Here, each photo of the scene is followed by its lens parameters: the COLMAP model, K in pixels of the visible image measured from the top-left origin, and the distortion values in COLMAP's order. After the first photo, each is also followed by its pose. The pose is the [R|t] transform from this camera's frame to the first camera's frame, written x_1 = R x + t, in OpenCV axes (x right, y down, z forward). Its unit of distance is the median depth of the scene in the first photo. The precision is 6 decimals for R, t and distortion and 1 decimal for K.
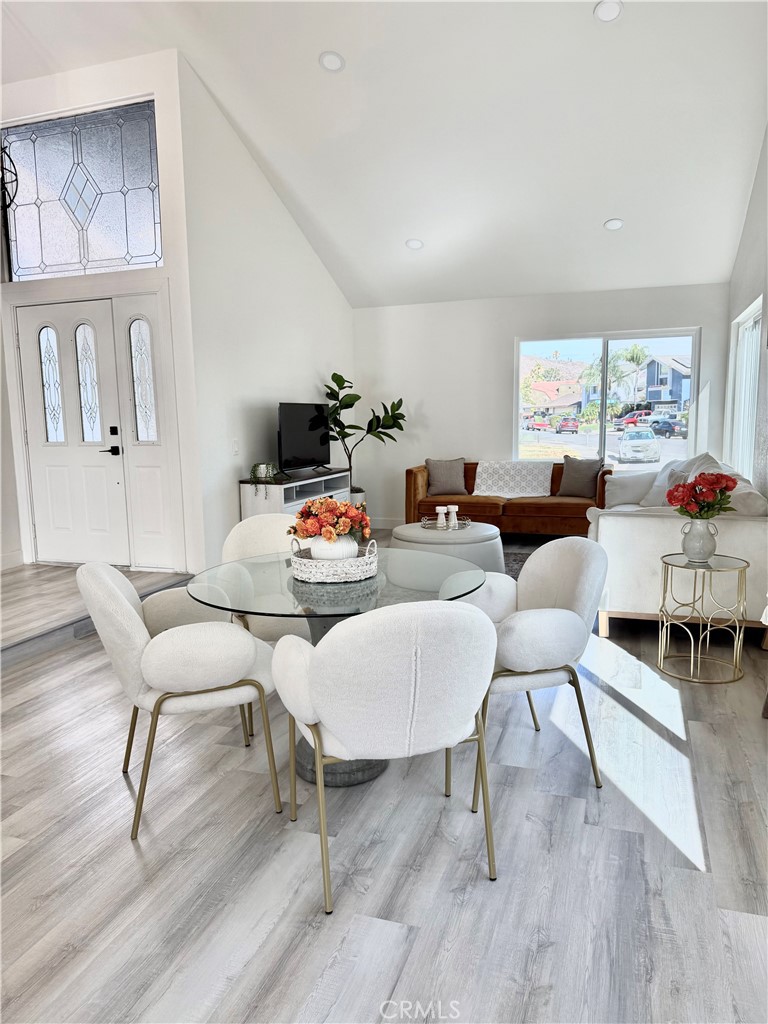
lens RADIAL K [[722.7, 0, 367.5], [0, 722.7, 515.3], [0, 0, 1]] dist [0.040940, -0.048824]
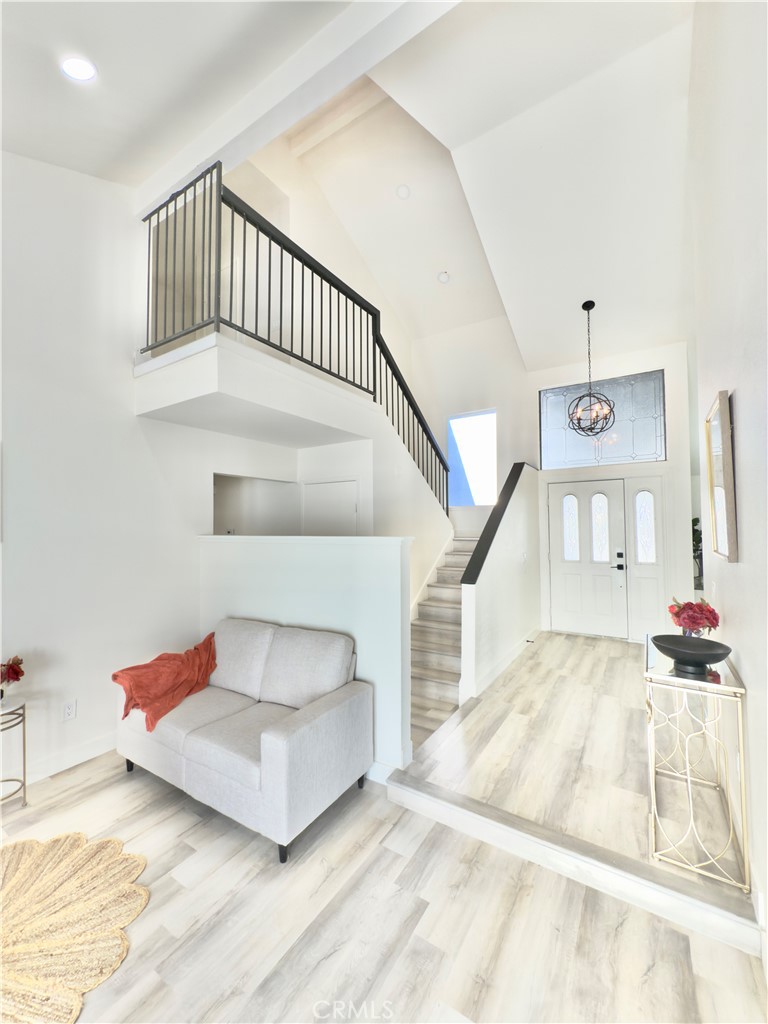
lens RADIAL K [[414.3, 0, 386.1], [0, 414.3, 516.1], [0, 0, 1]] dist [-0.000174, 0.000987]
pose [[0.979171, 0.013420, -0.202591, -0.564928], [-0.047589, 0.985186, -0.164752, -0.018276], [0.197379, 0.170962, 0.965305, -0.032794]]
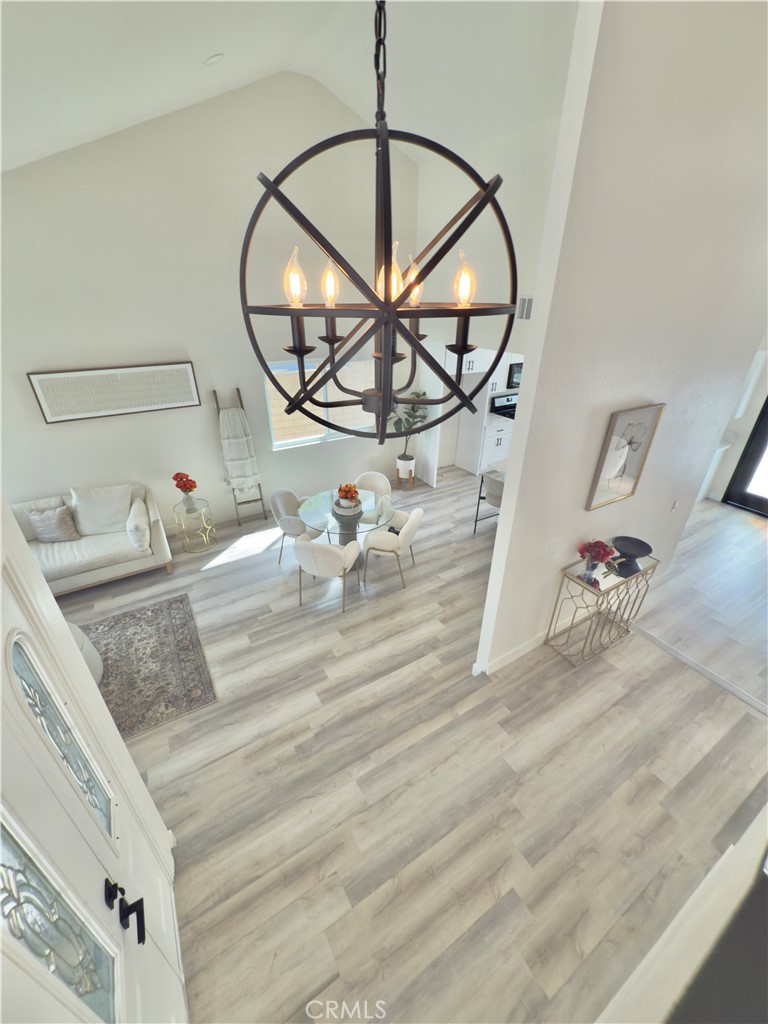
lens RADIAL K [[414.3, 0, 382.1], [0, 414.3, 509.5], [0, 0, 1]] dist [-0.000174, 0.000987]
pose [[-0.785113, -0.275572, 0.554669, -0.446774], [0.102272, 0.825586, 0.554931, -0.340450], [-0.610851, 0.492410, -0.619995, 0.780247]]
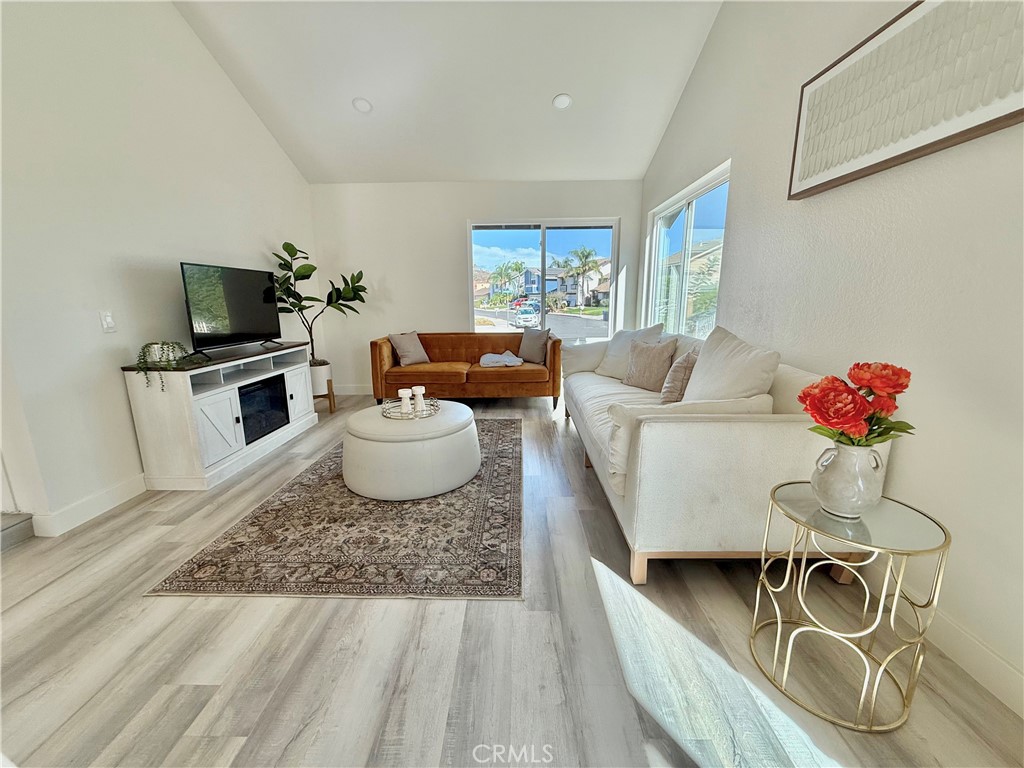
lens RADIAL K [[414.3, 0, 512.2], [0, 414.3, 385.3], [0, 0, 1]] dist [-0.000174, 0.000987]
pose [[0.943445, -0.060134, 0.326030, 0.050714], [0.038986, 0.996713, 0.071022, -0.037618], [-0.329229, -0.054295, 0.942688, 0.404230]]
